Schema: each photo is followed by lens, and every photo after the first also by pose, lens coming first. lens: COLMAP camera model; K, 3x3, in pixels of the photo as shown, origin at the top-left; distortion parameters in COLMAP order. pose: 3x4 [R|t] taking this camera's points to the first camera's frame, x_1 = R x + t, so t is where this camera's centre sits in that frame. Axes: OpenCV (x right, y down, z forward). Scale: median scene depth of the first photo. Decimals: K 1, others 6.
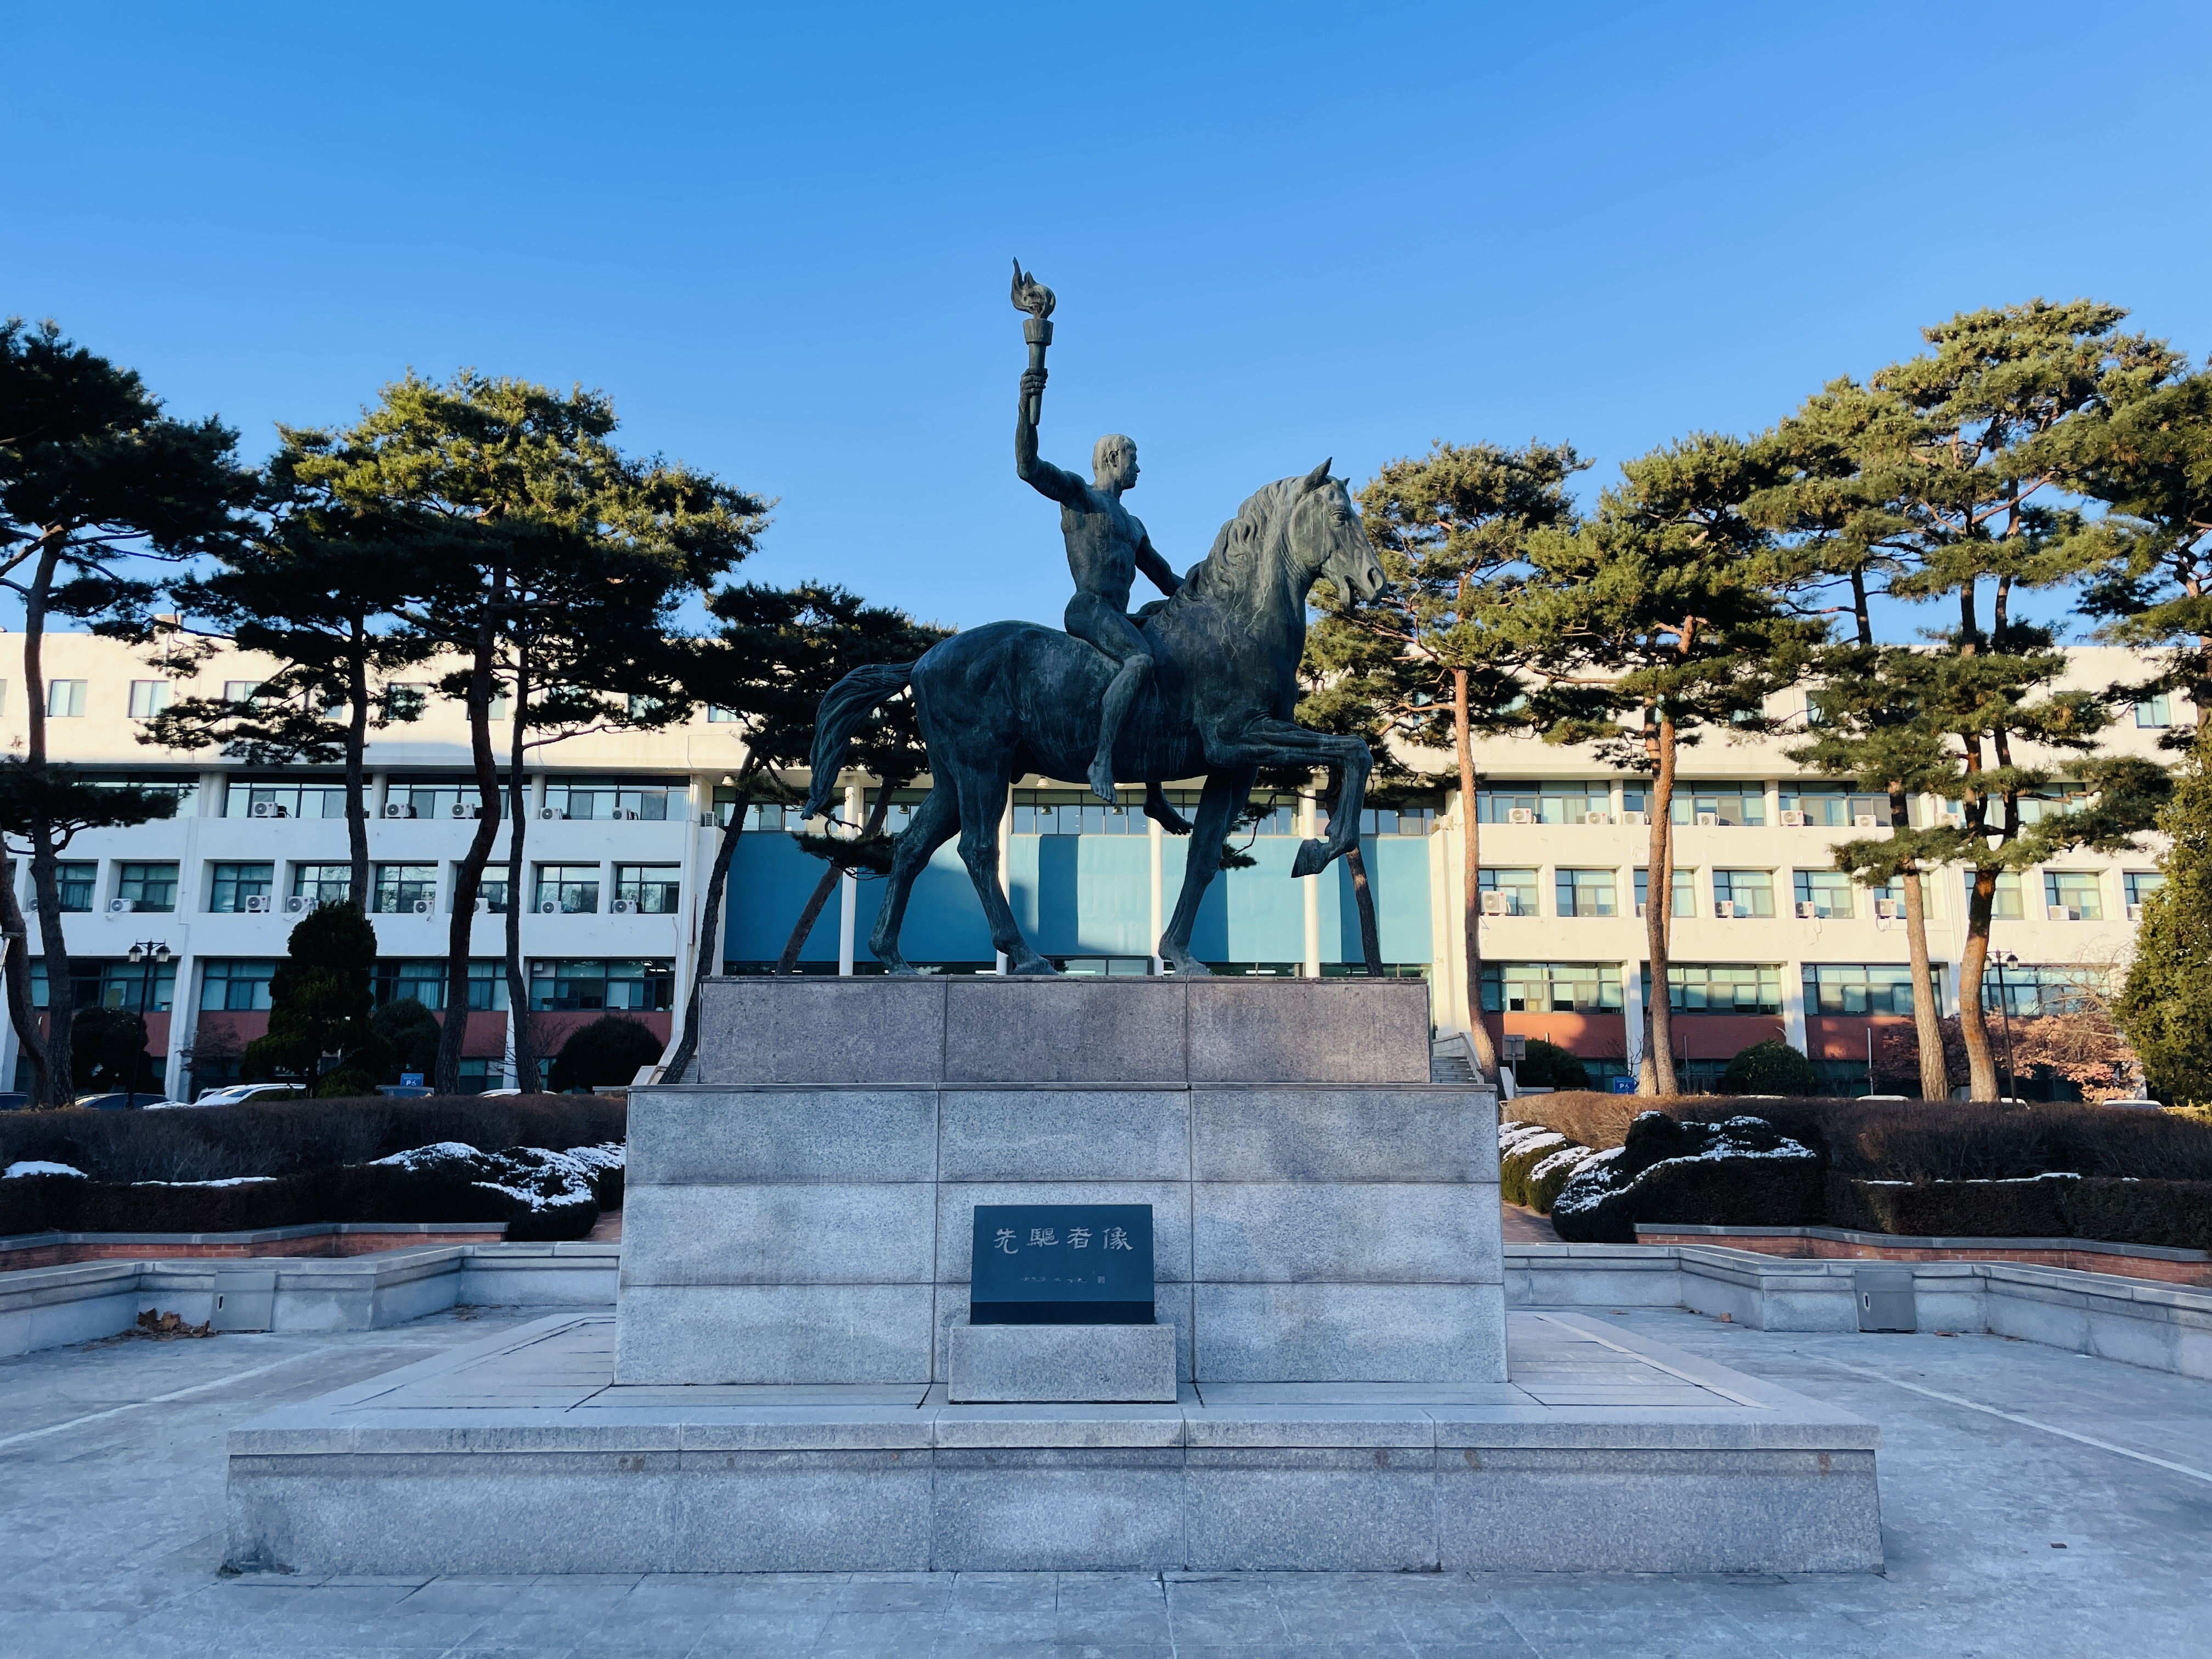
lens RADIAL K [[1658.3, 0, 1106.0], [0, 1658.3, 829.5], [0, 0, 1]] dist [-0.004178, -0.000686]
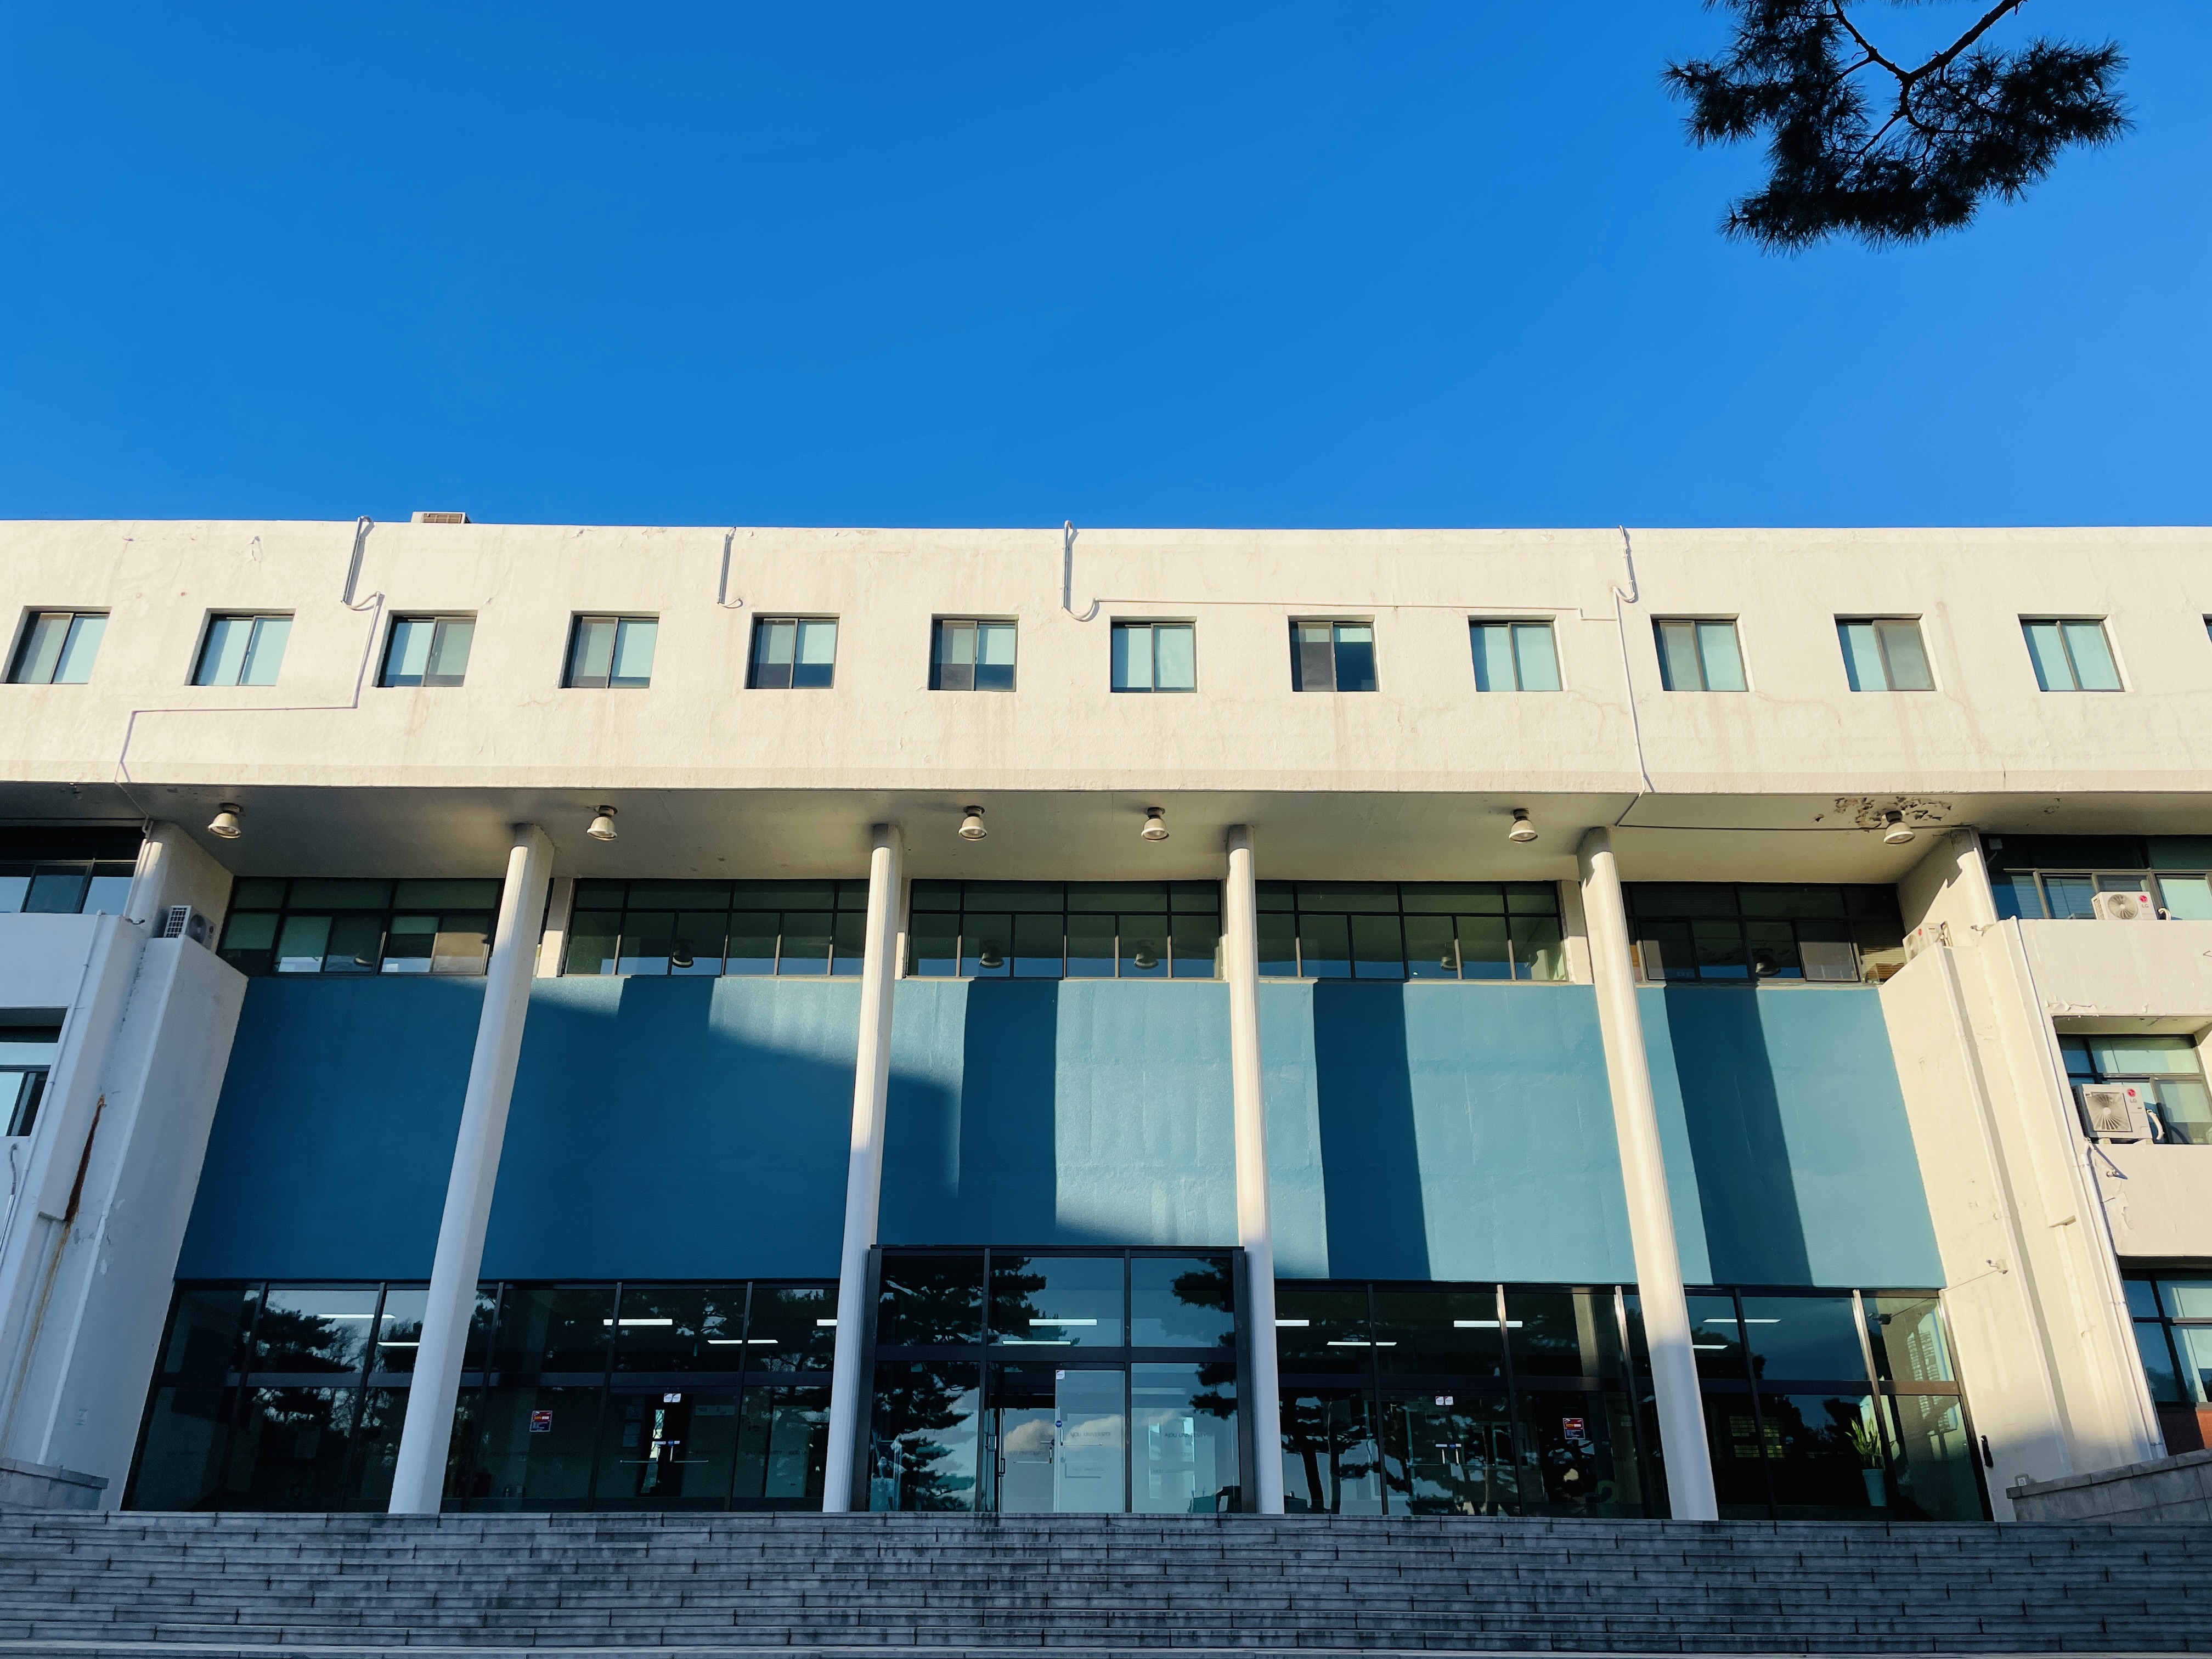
lens RADIAL K [[1658.3, 0, 1106.0], [0, 1658.3, 829.5], [0, 0, 1]] dist [-0.004178, -0.000686]
pose [[0.999899, -0.000420, -0.014222, 0.005356], [-0.003440, 0.962771, -0.270297, 0.200727], [0.013806, 0.270319, 0.962672, 1.409518]]
